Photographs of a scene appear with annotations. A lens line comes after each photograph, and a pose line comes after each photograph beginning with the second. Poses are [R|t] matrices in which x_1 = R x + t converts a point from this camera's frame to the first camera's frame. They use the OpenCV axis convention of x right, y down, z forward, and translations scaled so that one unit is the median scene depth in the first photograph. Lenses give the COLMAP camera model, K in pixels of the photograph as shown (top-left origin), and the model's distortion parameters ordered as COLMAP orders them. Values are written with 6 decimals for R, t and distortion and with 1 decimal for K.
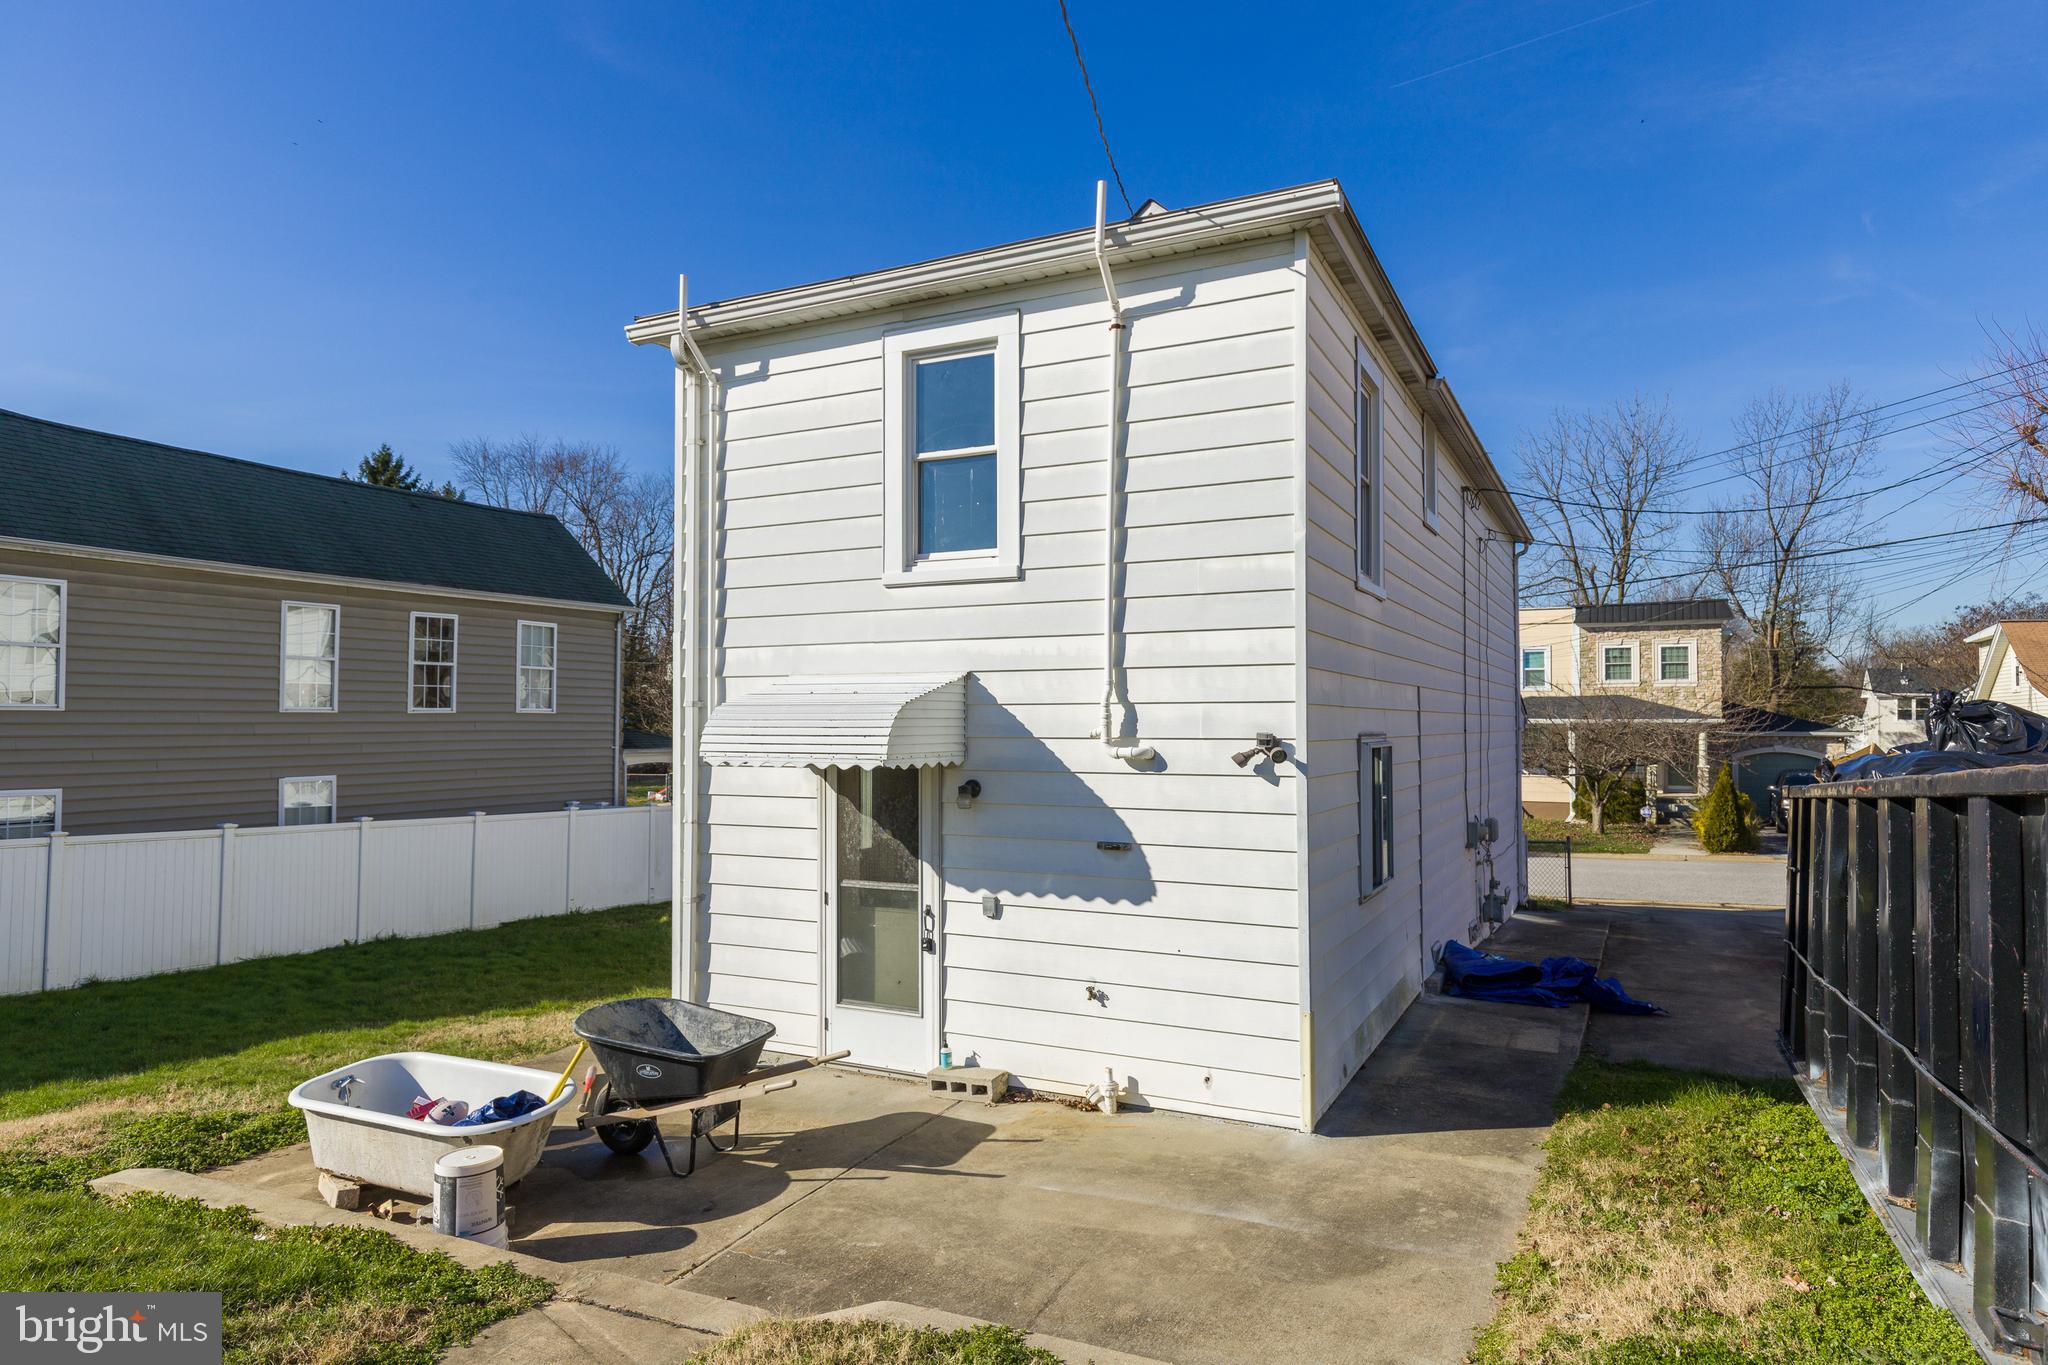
lens RADIAL K [[1205.4, 0, 1029.4], [0, 1205.4, 694.8], [0, 0, 1]] dist [0.004518, 0.000201]
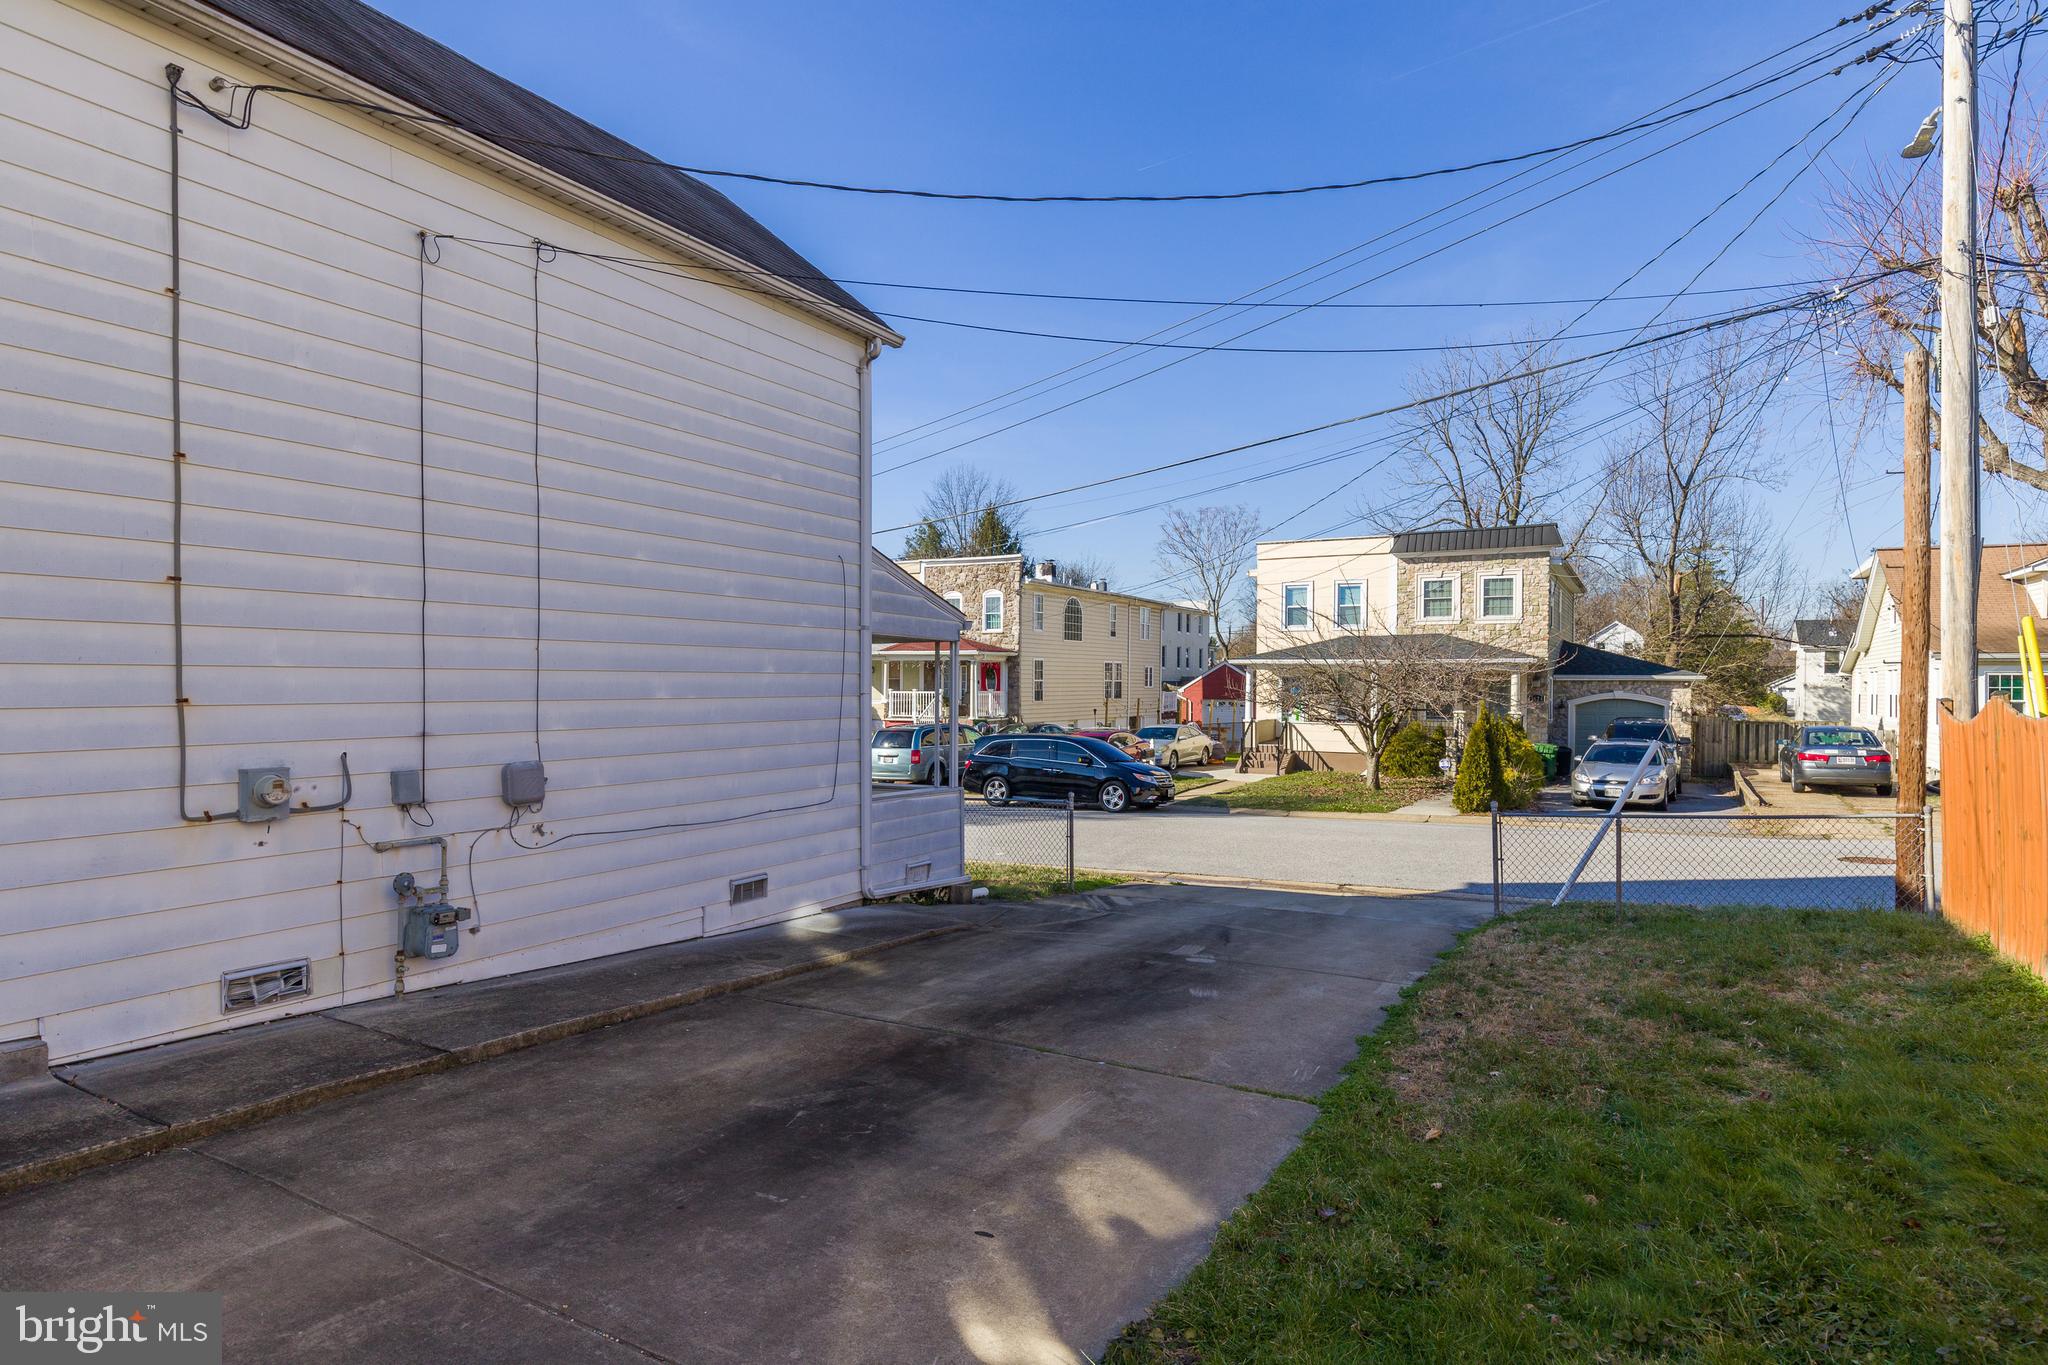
lens RADIAL K [[1125.5, 0, 1022.5], [0, 1125.5, 686.9], [0, 0, 1]] dist [0.001141, 0.000196]
pose [[0.999318, 0.005486, -0.036505, 0.243221], [-0.004527, 0.999644, 0.026285, 0.021727], [0.036637, -0.026102, 0.998988, 0.180934]]
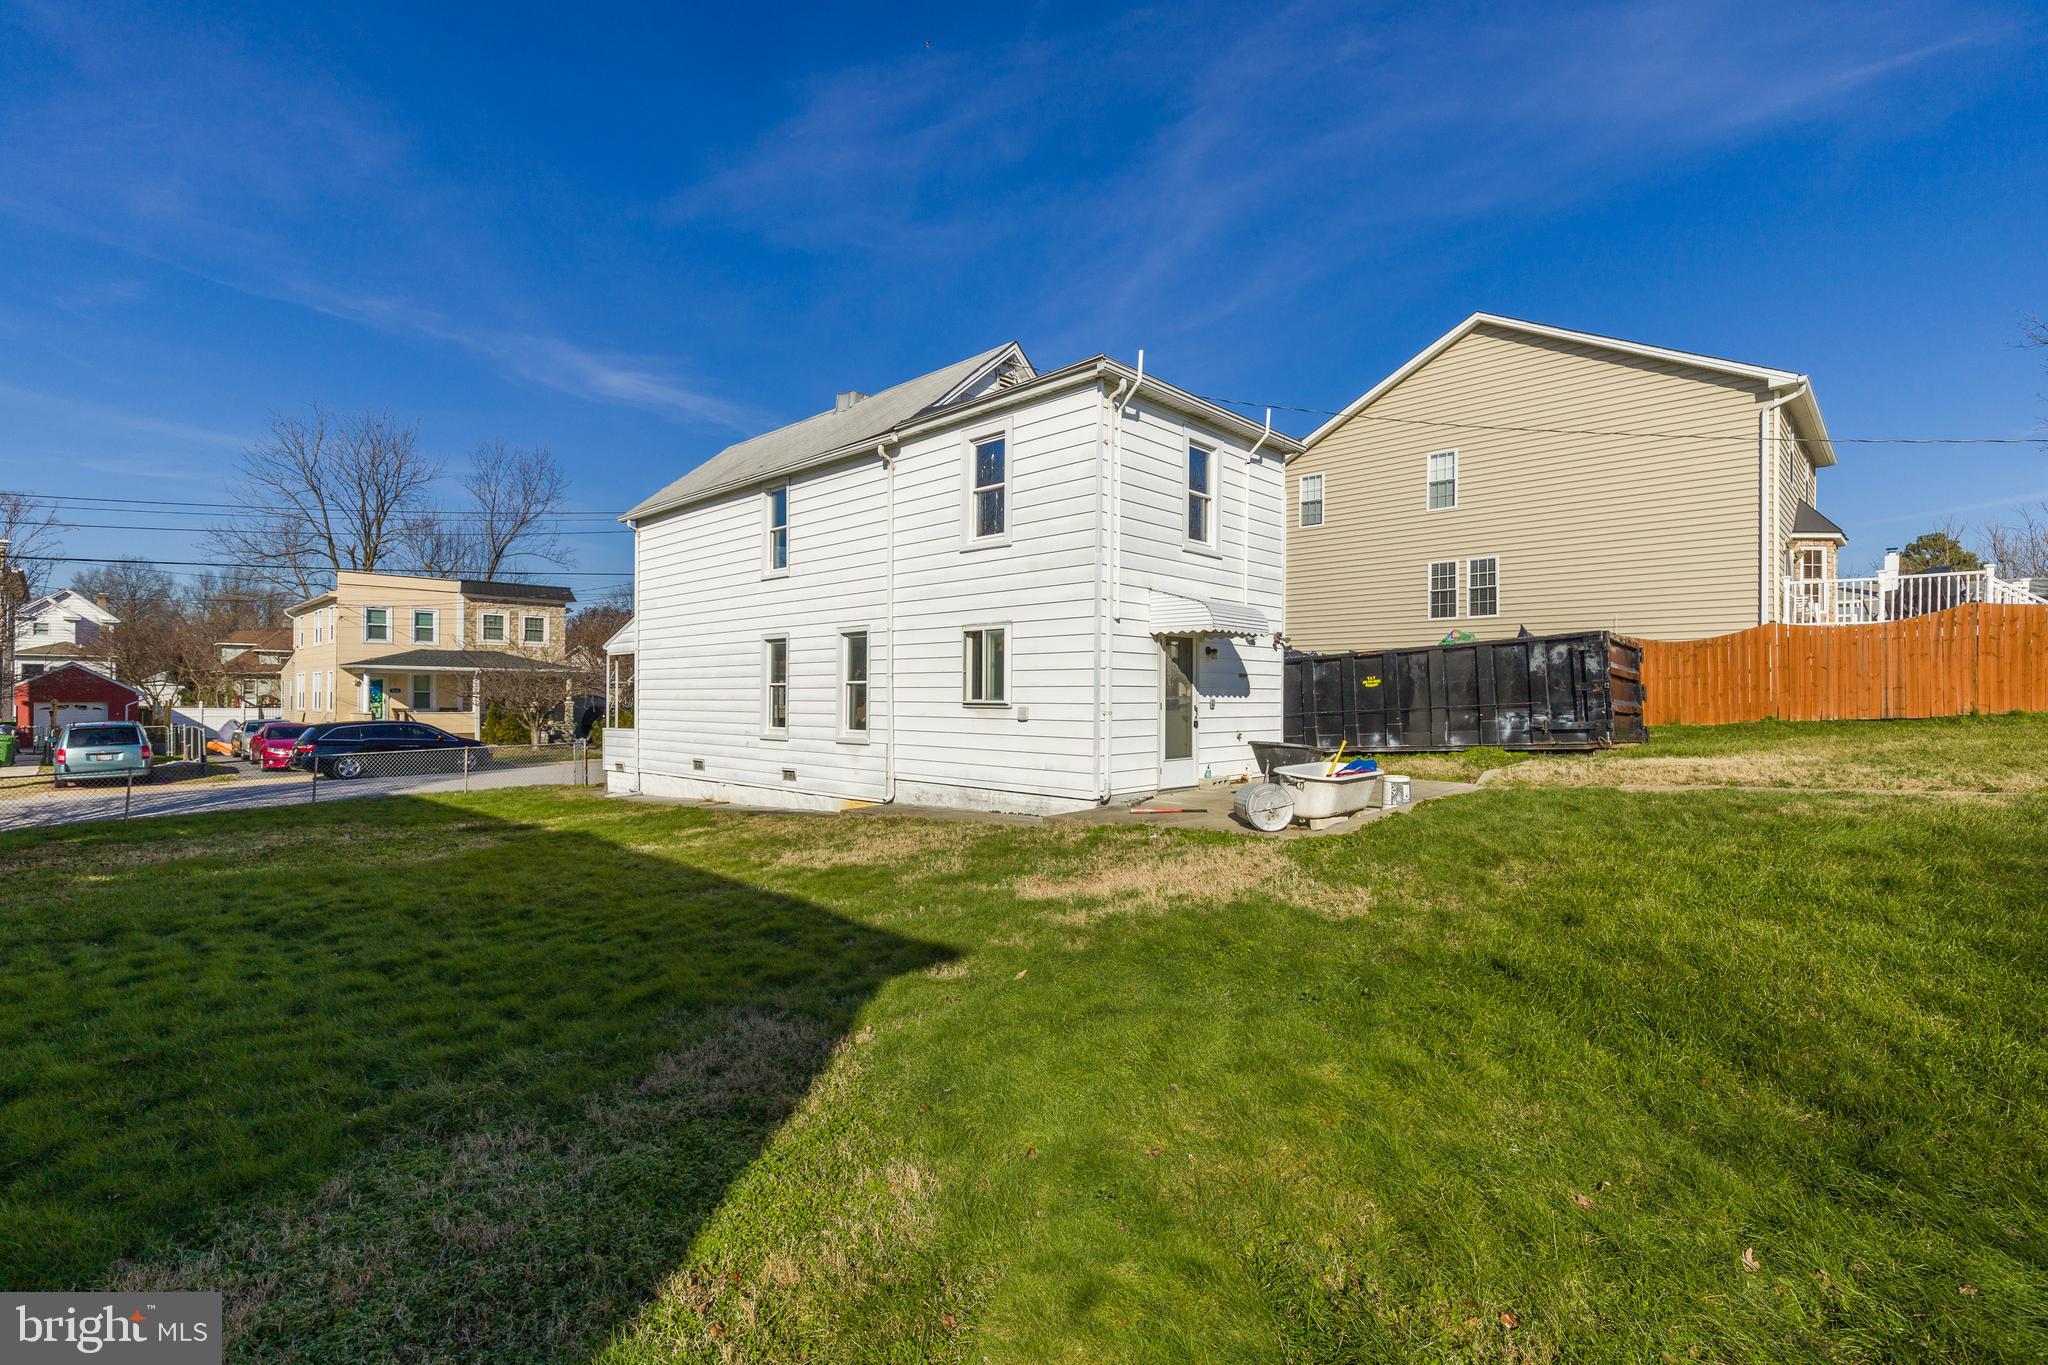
lens RADIAL K [[923.2, 0, 1027.4], [0, 923.2, 692.8], [0, 0, 1]] dist [0.011680, -0.002955]
pose [[0.286638, 0.004839, 0.958027, -0.359675], [-0.025501, 0.999671, 0.002580, 0.032554], [-0.957700, -0.025170, 0.286667, 0.170520]]
